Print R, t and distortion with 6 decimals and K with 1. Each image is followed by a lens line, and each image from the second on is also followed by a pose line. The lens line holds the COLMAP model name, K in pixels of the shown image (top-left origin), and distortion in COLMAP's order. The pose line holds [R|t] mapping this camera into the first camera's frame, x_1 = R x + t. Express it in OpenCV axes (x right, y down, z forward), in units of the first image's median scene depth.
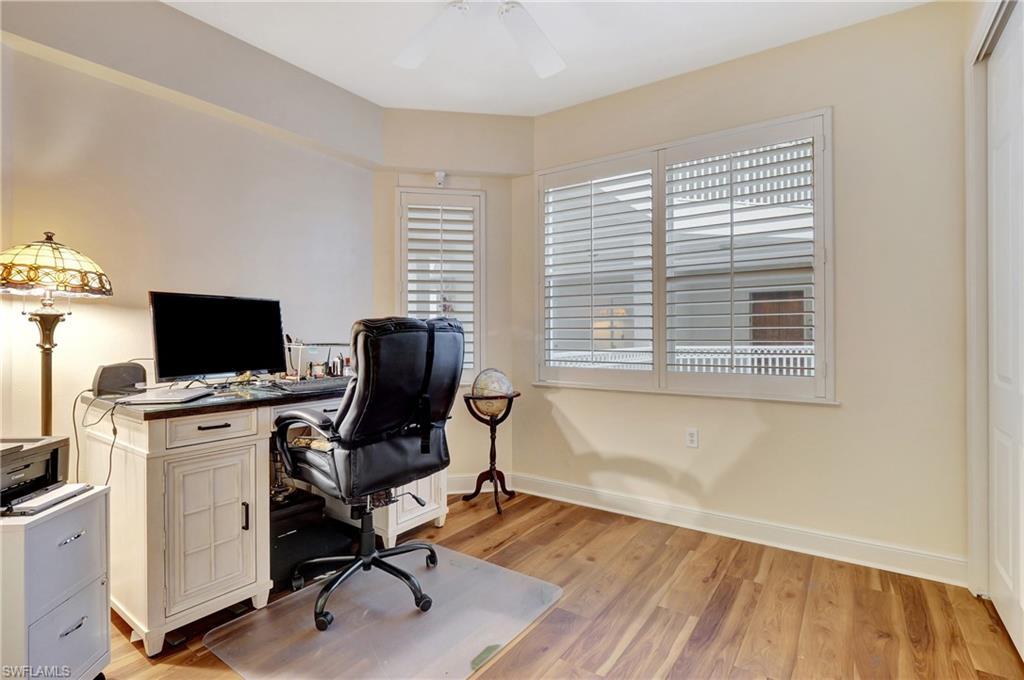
lens RADIAL K [[486.9, 0, 509.1], [0, 486.9, 335.2], [0, 0, 1]] dist [-0.014784, -0.000320]
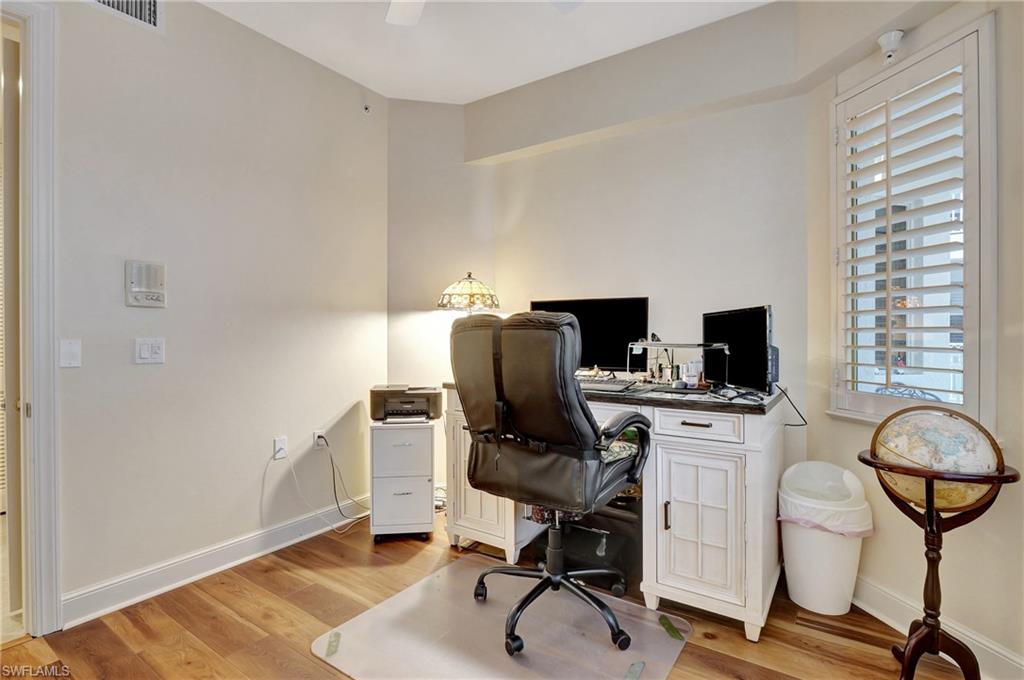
lens RADIAL K [[498.6, 0, 508.2], [0, 498.6, 336.3], [0, 0, 1]] dist [-0.027025, -0.000711]
pose [[-0.005608, 0.003293, -0.999979, 0.427202], [0.003036, 0.999990, 0.003276, 0.000121], [0.999980, -0.003018, -0.005618, 0.603453]]
